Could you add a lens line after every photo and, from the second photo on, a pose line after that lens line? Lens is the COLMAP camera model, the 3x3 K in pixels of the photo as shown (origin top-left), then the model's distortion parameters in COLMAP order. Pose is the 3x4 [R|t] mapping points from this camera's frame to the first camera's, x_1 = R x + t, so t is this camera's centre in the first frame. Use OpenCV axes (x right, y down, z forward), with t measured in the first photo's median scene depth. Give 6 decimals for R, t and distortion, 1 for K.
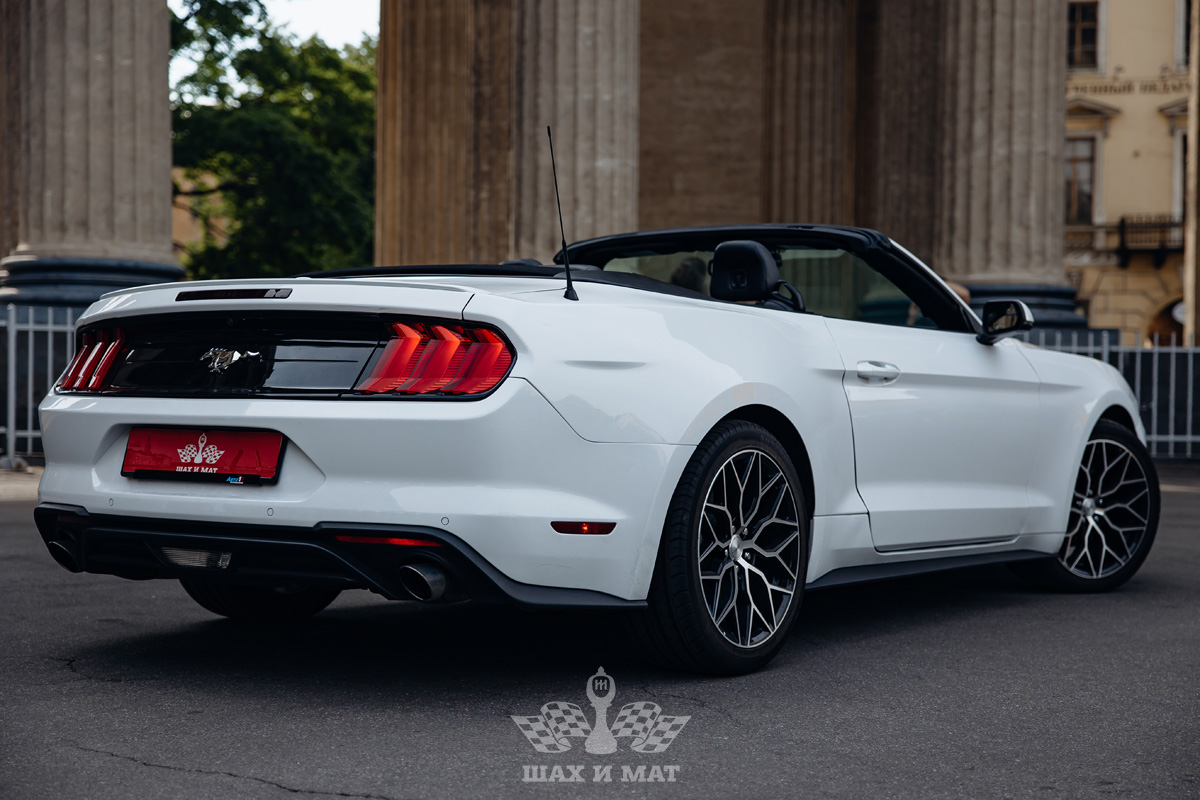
lens RADIAL K [[1907.4, 0, 600.0], [0, 1907.4, 400.0], [0, 0, 1]] dist [0.252574, 0.013920]
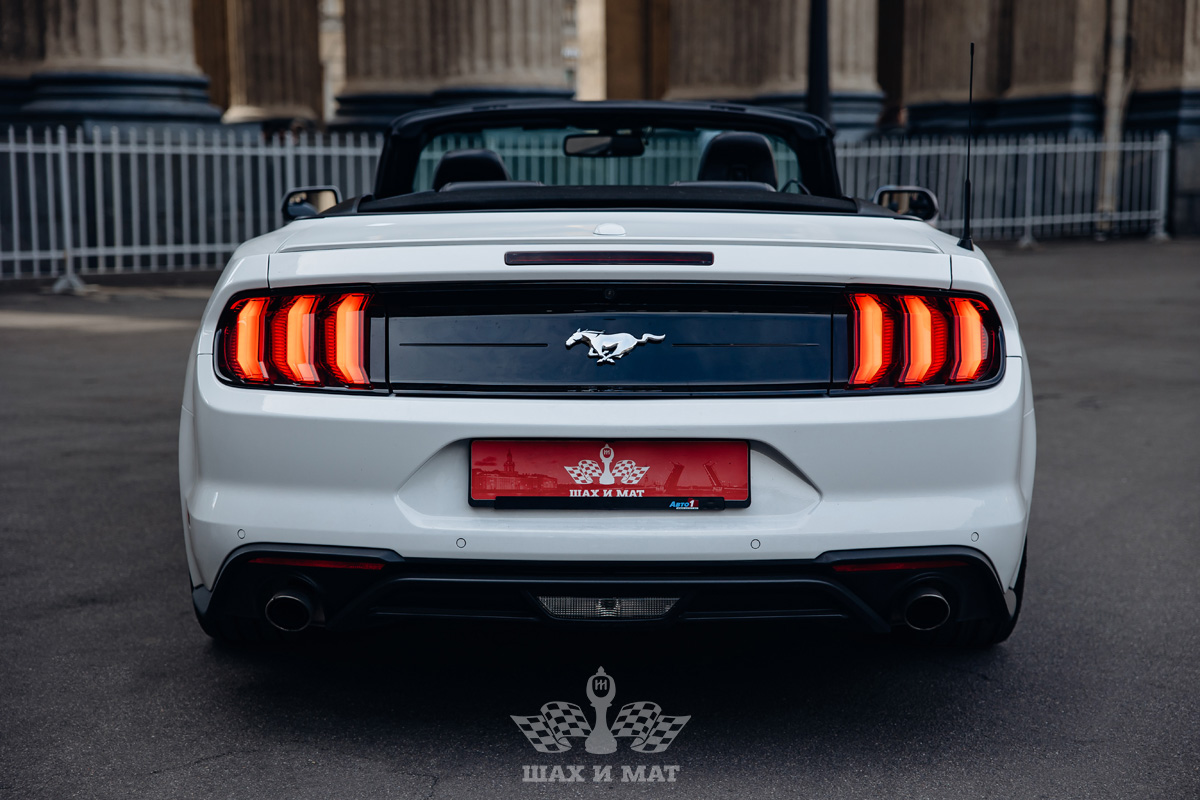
lens RADIAL K [[1977.3, 0, 600.0], [0, 1977.3, 400.0], [0, 0, 1]] dist [0.323182, -0.066677]
pose [[0.807011, -0.082445, 0.584753, -0.192246], [0.008198, 0.991675, 0.128504, -0.029238], [-0.590479, -0.098911, 0.800969, 0.108209]]
